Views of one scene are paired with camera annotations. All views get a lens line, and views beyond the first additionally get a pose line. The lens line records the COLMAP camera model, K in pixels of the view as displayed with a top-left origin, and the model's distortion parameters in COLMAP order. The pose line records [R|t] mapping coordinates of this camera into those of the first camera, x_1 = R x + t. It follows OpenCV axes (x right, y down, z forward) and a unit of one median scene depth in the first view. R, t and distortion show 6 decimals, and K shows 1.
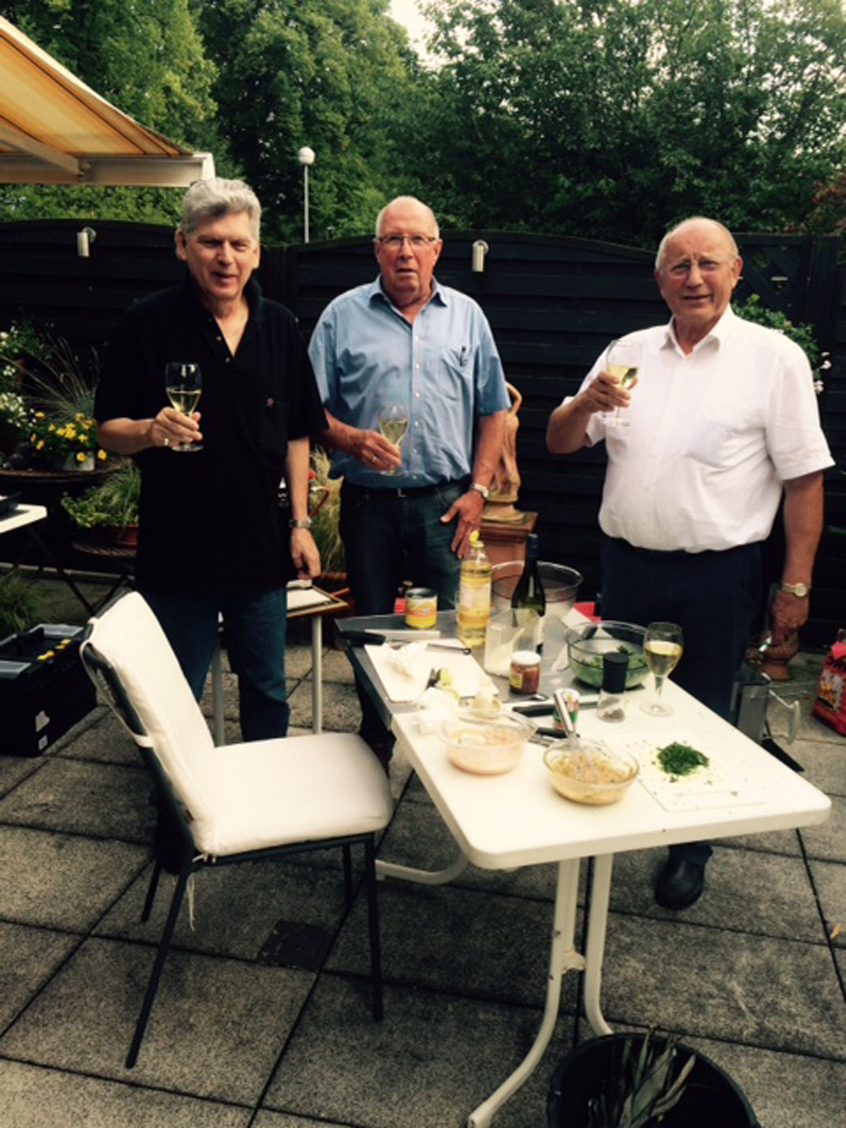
lens RADIAL K [[946.0, 0, 440.8], [0, 946.0, 559.4], [0, 0, 1]] dist [0.100766, -0.120502]
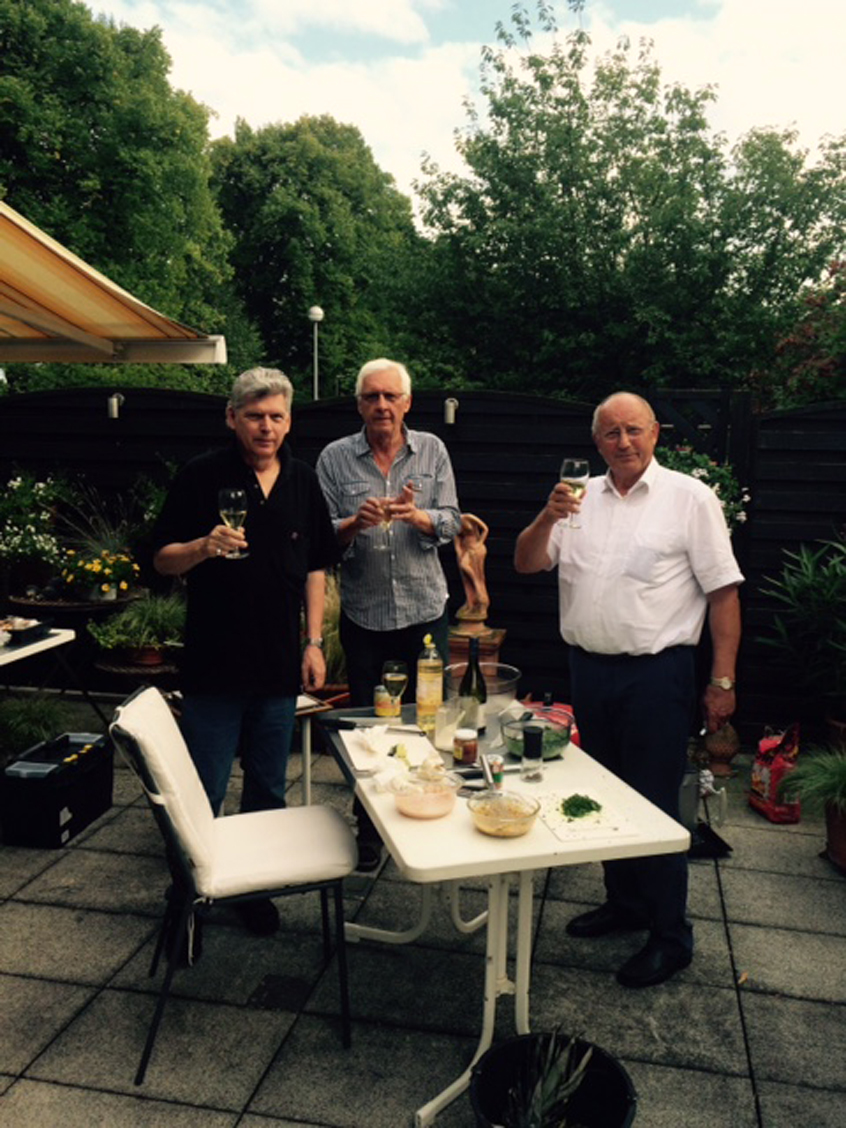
lens RADIAL K [[946.0, 0, 422.7], [0, 946.0, 564.1], [0, 0, 1]] dist [0.100766, -0.120502]
pose [[0.999521, -0.015559, -0.026756, 0.044066], [0.011776, 0.990619, -0.136142, 0.032447], [0.028623, 0.135762, 0.990328, -0.159540]]
